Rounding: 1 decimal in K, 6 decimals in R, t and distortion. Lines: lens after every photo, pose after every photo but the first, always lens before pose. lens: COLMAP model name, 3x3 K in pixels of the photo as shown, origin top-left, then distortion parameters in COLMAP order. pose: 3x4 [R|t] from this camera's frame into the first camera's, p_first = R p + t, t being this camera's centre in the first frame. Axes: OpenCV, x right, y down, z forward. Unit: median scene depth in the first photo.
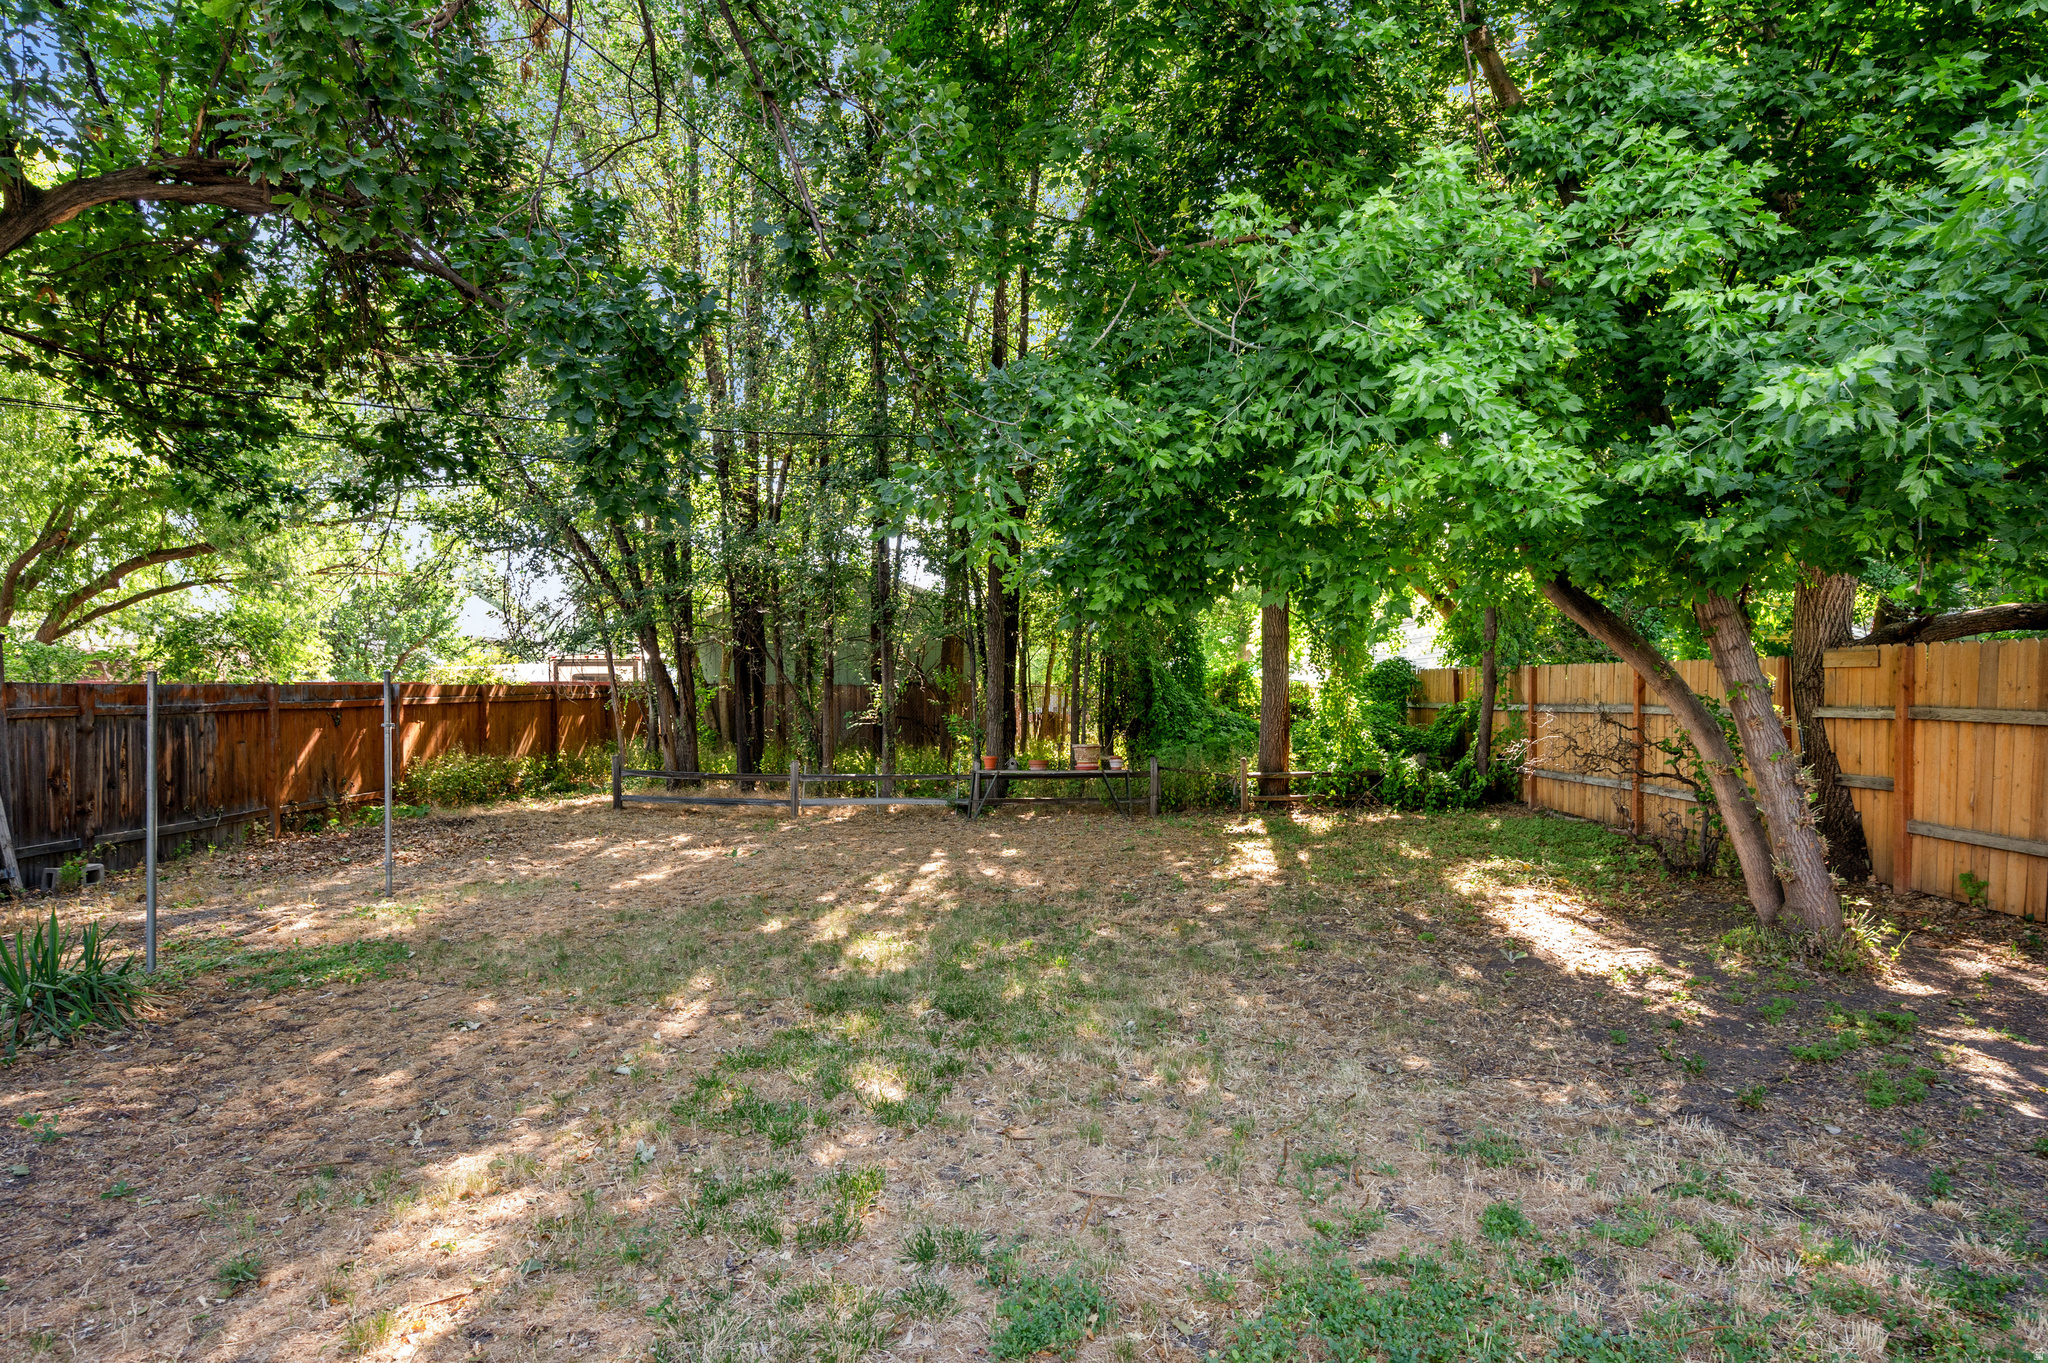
lens RADIAL K [[1061.6, 0, 1027.2], [0, 1061.6, 685.3], [0, 0, 1]] dist [0.000467, 0.000033]
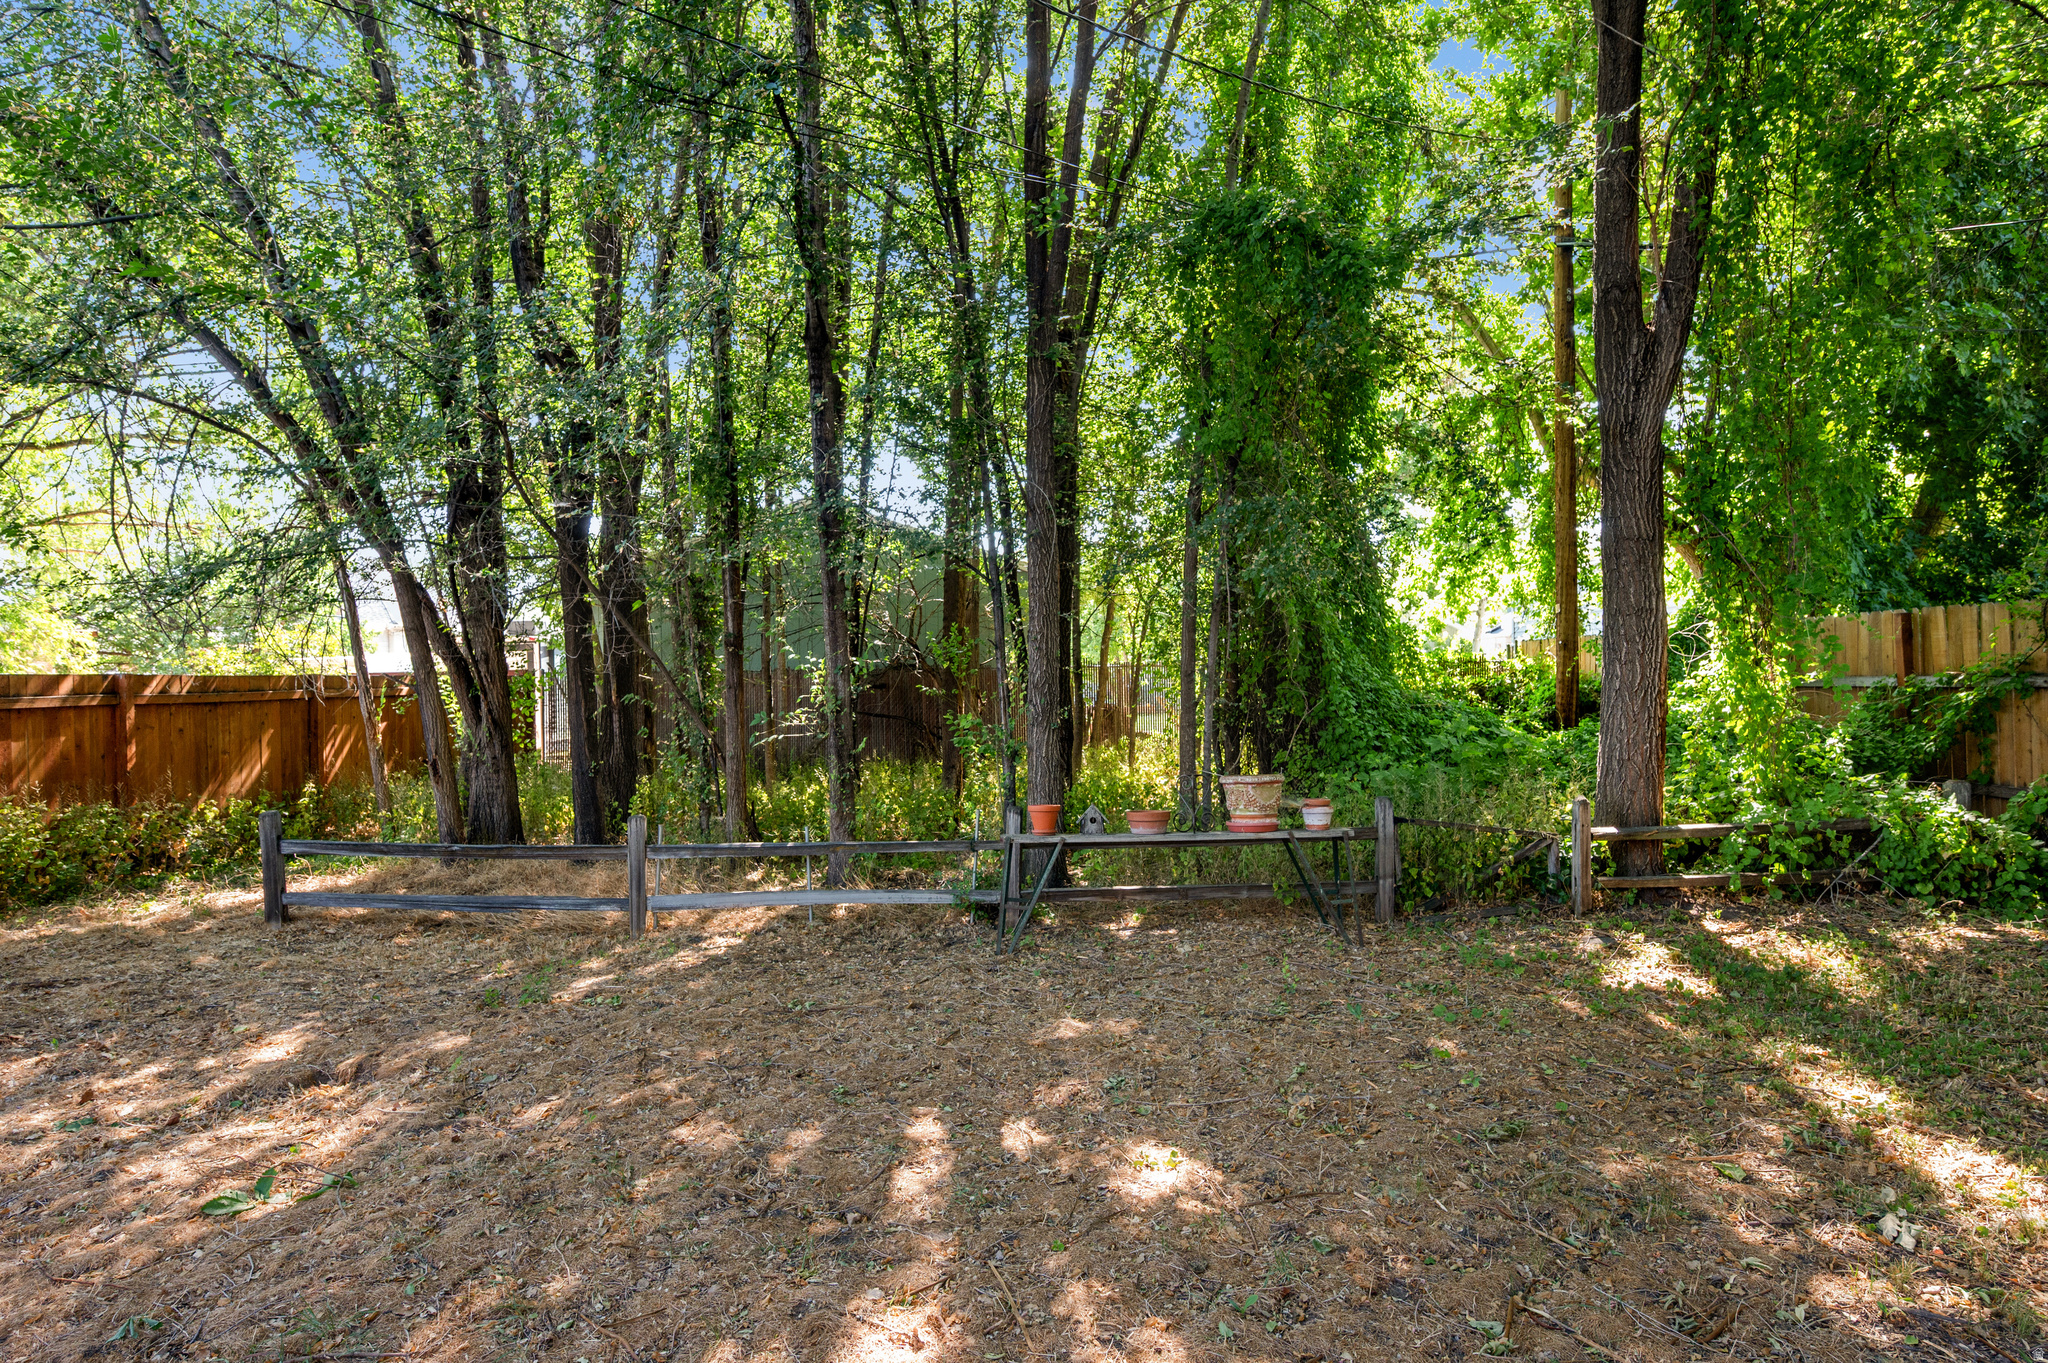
lens RADIAL K [[1061.6, 0, 1021.6], [0, 1061.6, 681.8], [0, 0, 1]] dist [0.000467, 0.000033]
pose [[0.999757, -0.016695, -0.014403, -0.035325], [0.016789, 0.999838, 0.006497, 0.009773], [0.014292, -0.006737, 0.999875, 0.508049]]
